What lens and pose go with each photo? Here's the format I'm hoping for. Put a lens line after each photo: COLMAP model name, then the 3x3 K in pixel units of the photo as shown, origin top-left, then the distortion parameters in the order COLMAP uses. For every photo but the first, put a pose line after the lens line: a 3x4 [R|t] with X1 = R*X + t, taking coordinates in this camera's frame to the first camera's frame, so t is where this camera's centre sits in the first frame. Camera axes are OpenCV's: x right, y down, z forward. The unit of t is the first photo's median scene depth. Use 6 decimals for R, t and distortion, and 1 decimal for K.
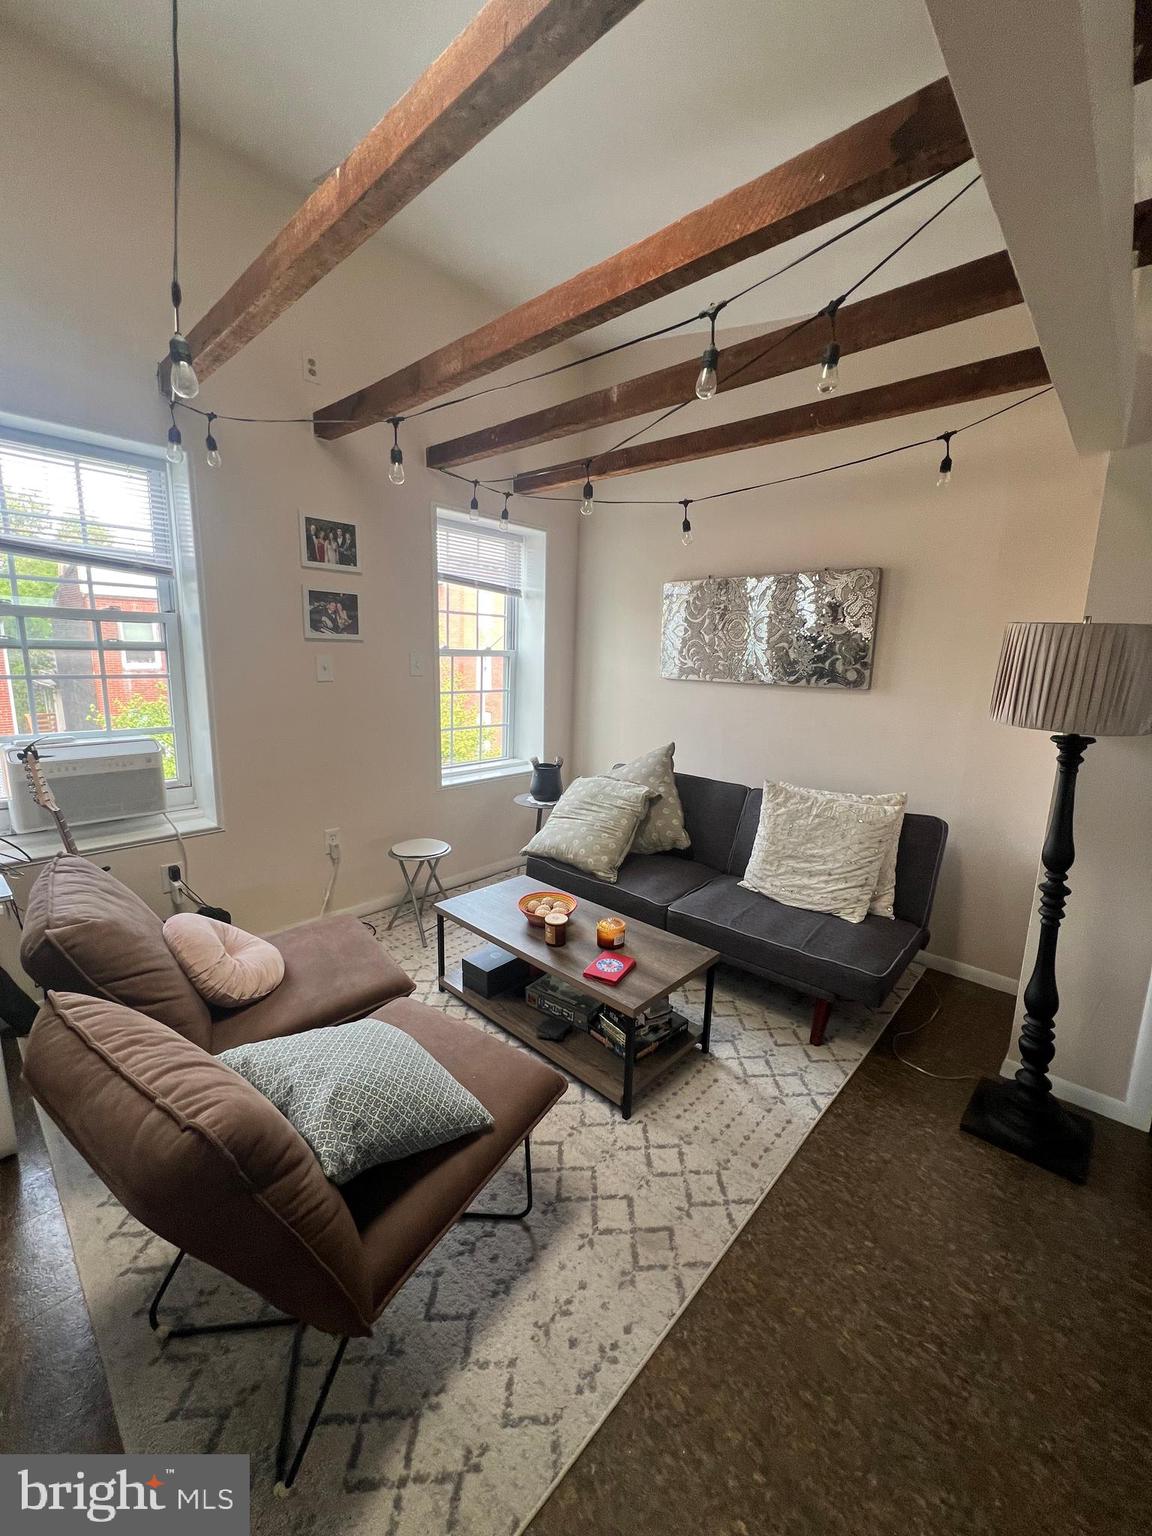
lens RADIAL K [[616.0, 0, 578.8], [0, 616.0, 765.0], [0, 0, 1]] dist [0.000997, 0.000476]
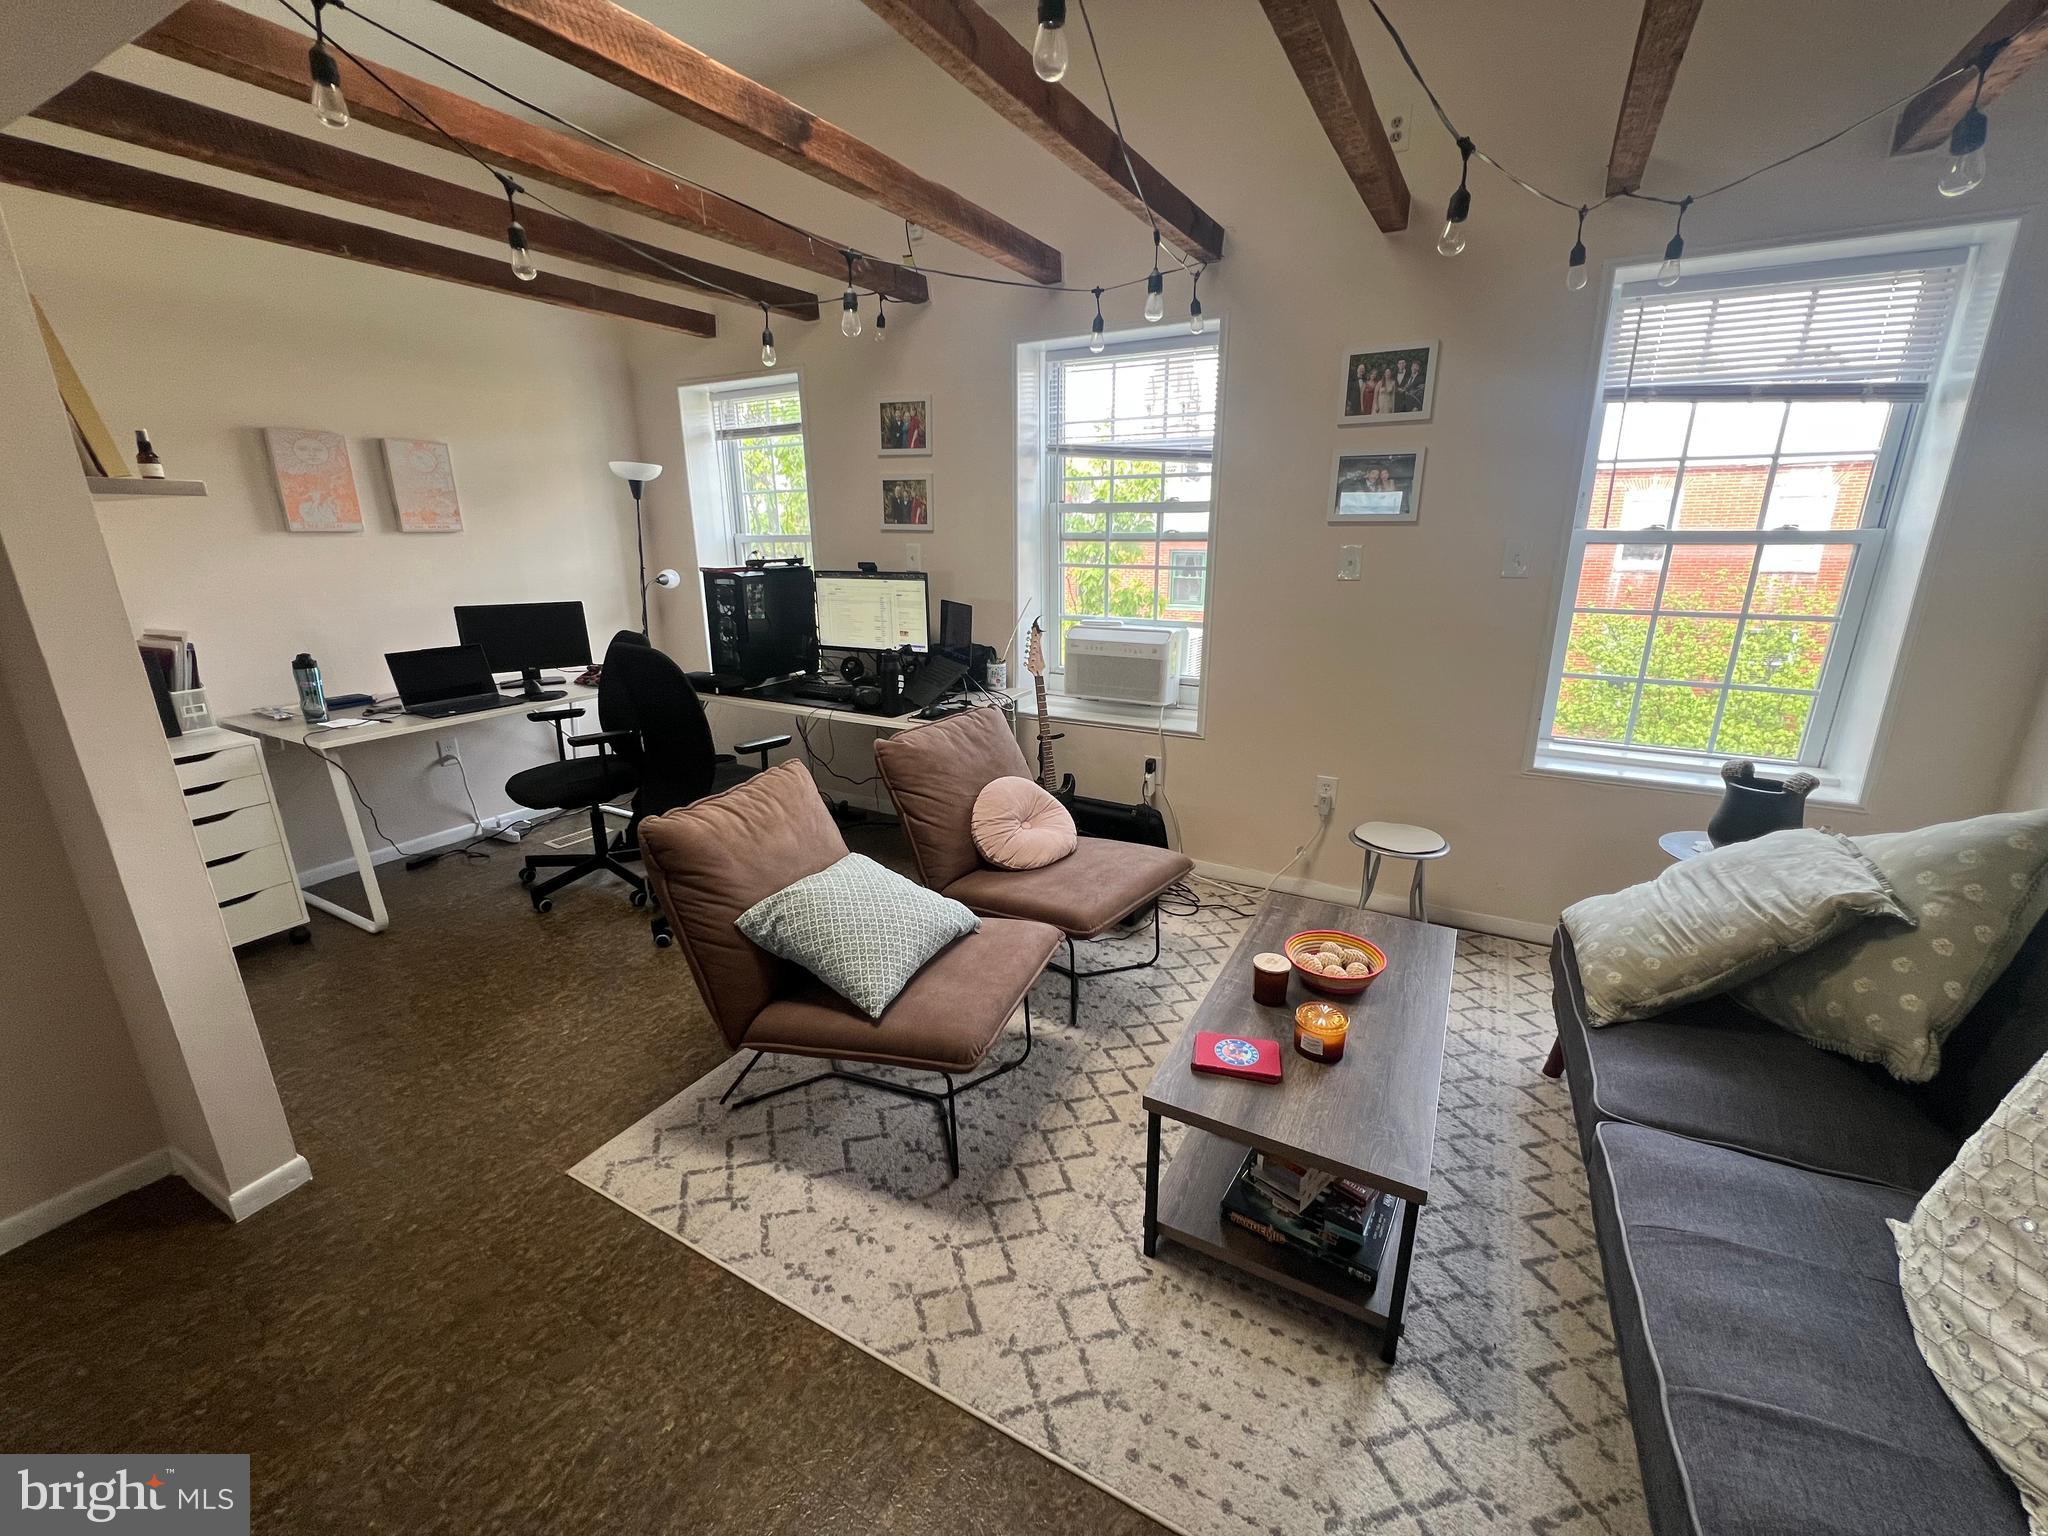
lens RADIAL K [[821.3, 0, 1019.1], [0, 821.3, 766.7], [0, 0, 1]] dist [0.000997, 0.000476]
pose [[0.233068, 0.243459, -0.941492, 0.875487], [-0.166612, 0.963836, 0.207991, -0.104504], [0.958081, 0.108387, 0.265202, 0.677952]]
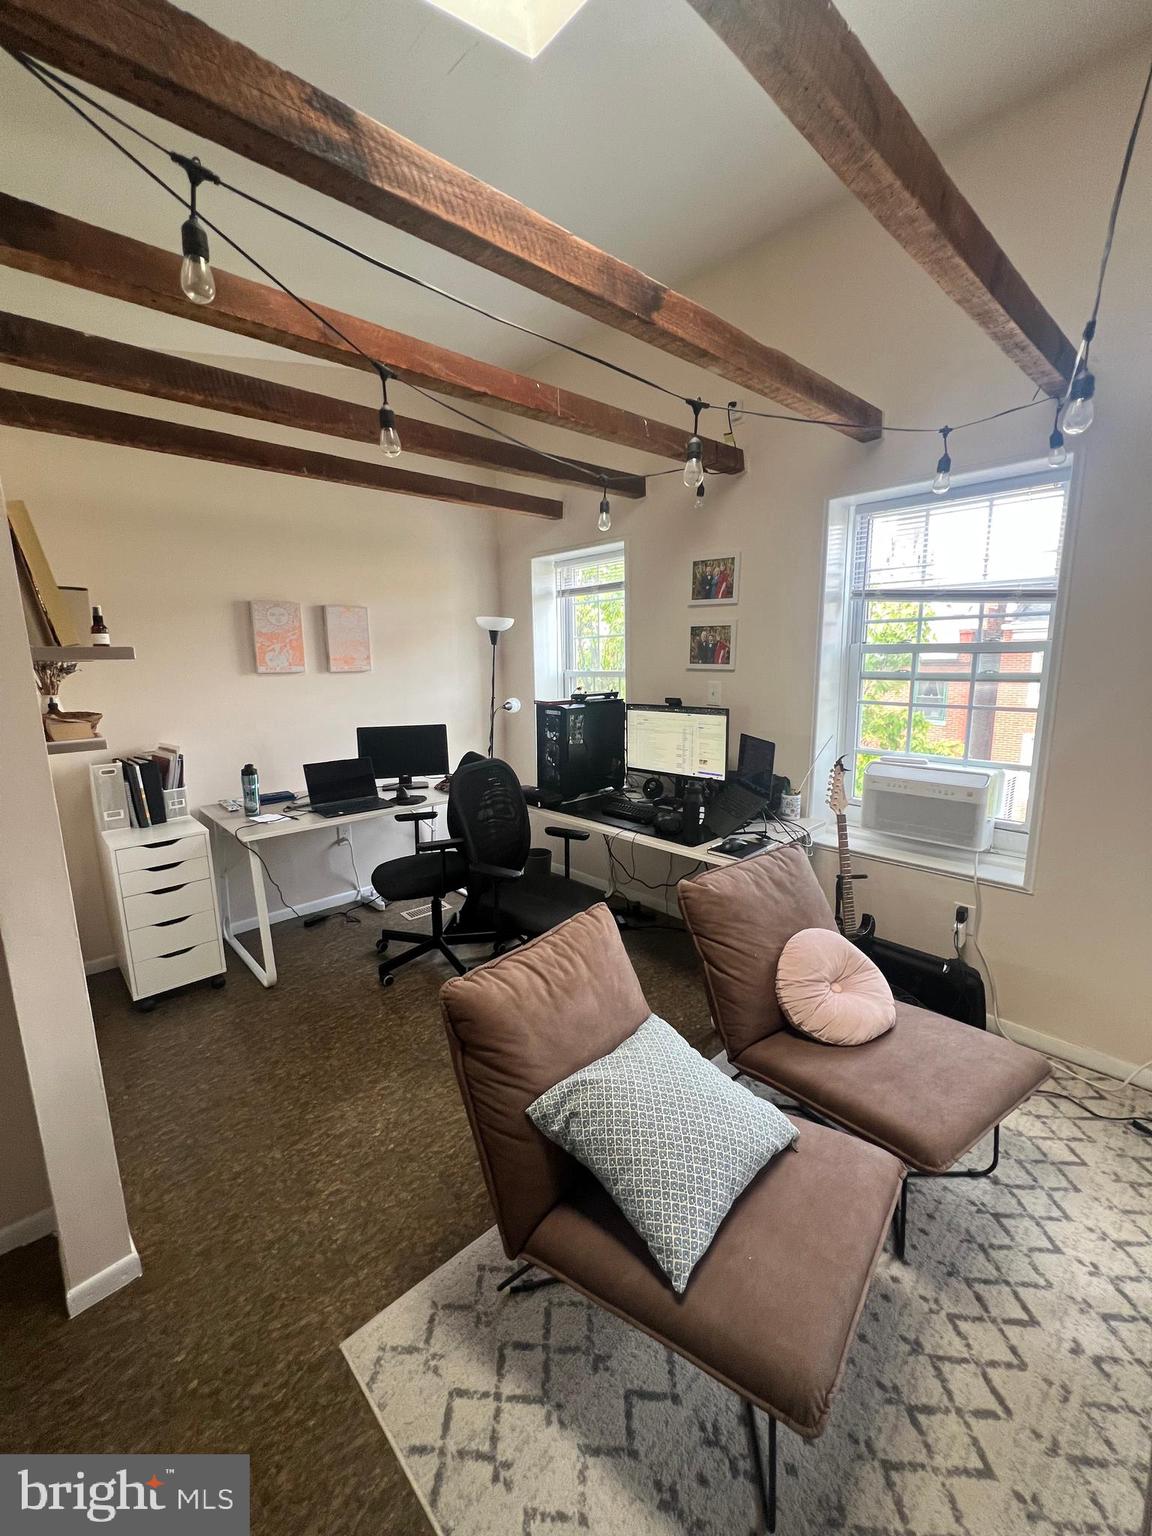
lens RADIAL K [[616.0, 0, 578.8], [0, 616.0, 765.0], [0, 0, 1]] dist [0.000997, 0.000476]
pose [[-0.067351, 0.145172, -0.987111, 0.455208], [-0.172169, 0.972825, 0.154818, -0.148301], [0.982762, 0.180377, -0.040527, 0.642937]]
